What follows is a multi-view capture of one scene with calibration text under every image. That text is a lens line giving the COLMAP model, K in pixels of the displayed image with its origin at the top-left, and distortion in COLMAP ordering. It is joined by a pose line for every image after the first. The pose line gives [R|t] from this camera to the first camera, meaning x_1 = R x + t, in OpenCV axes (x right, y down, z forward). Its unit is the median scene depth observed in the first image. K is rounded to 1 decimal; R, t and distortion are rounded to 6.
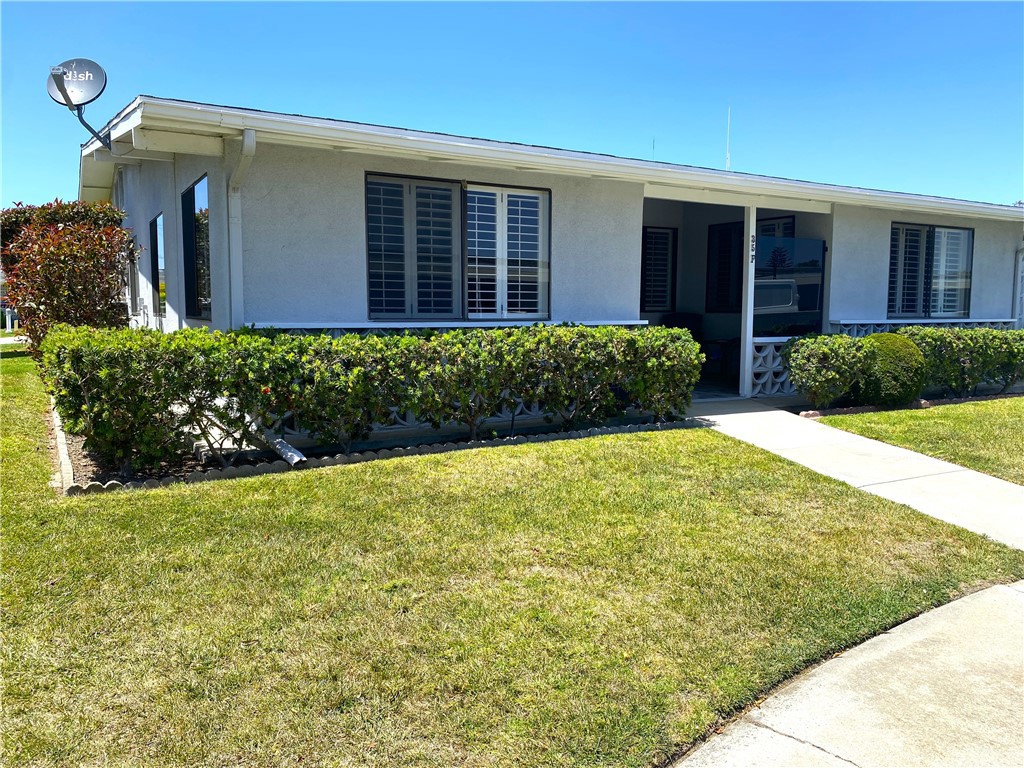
lens RADIAL K [[793.1, 0, 512.0], [0, 793.1, 384.0], [0, 0, 1]] dist [0.071170, -0.183350]
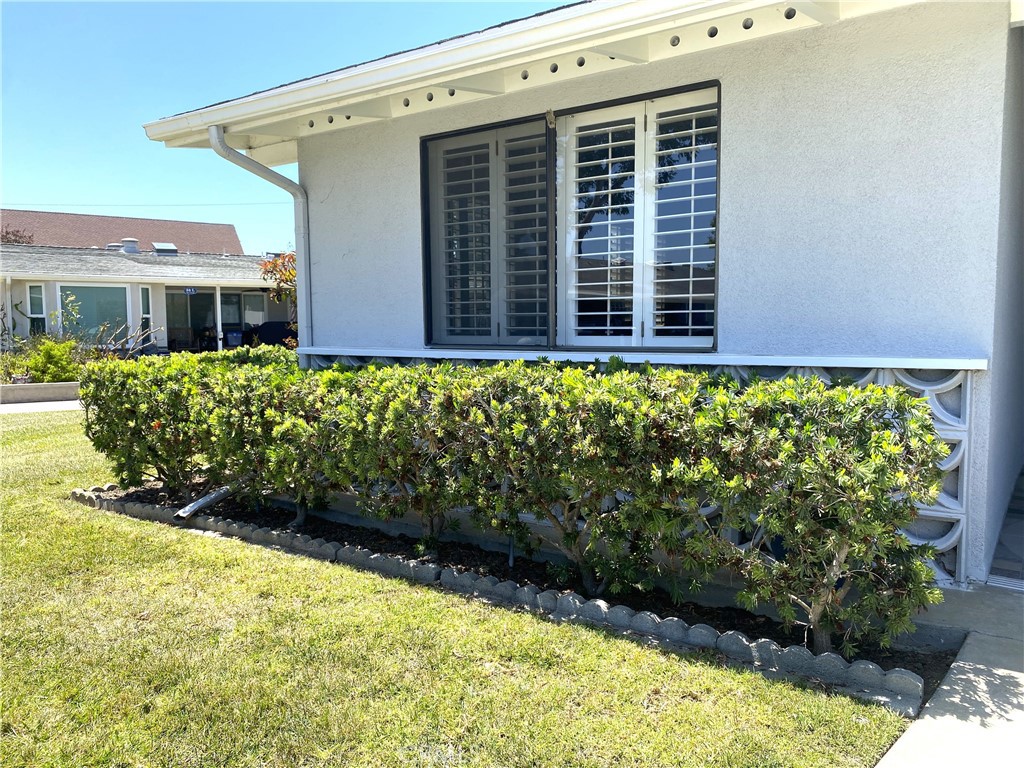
lens RADIAL K [[793.1, 0, 512.0], [0, 793.1, 384.0], [0, 0, 1]] dist [0.071170, -0.183350]
pose [[0.389633, 0.066122, -0.918594, 0.482239], [-0.073413, 0.996475, 0.040589, -0.077169], [0.918040, 0.051621, 0.393114, 0.751811]]
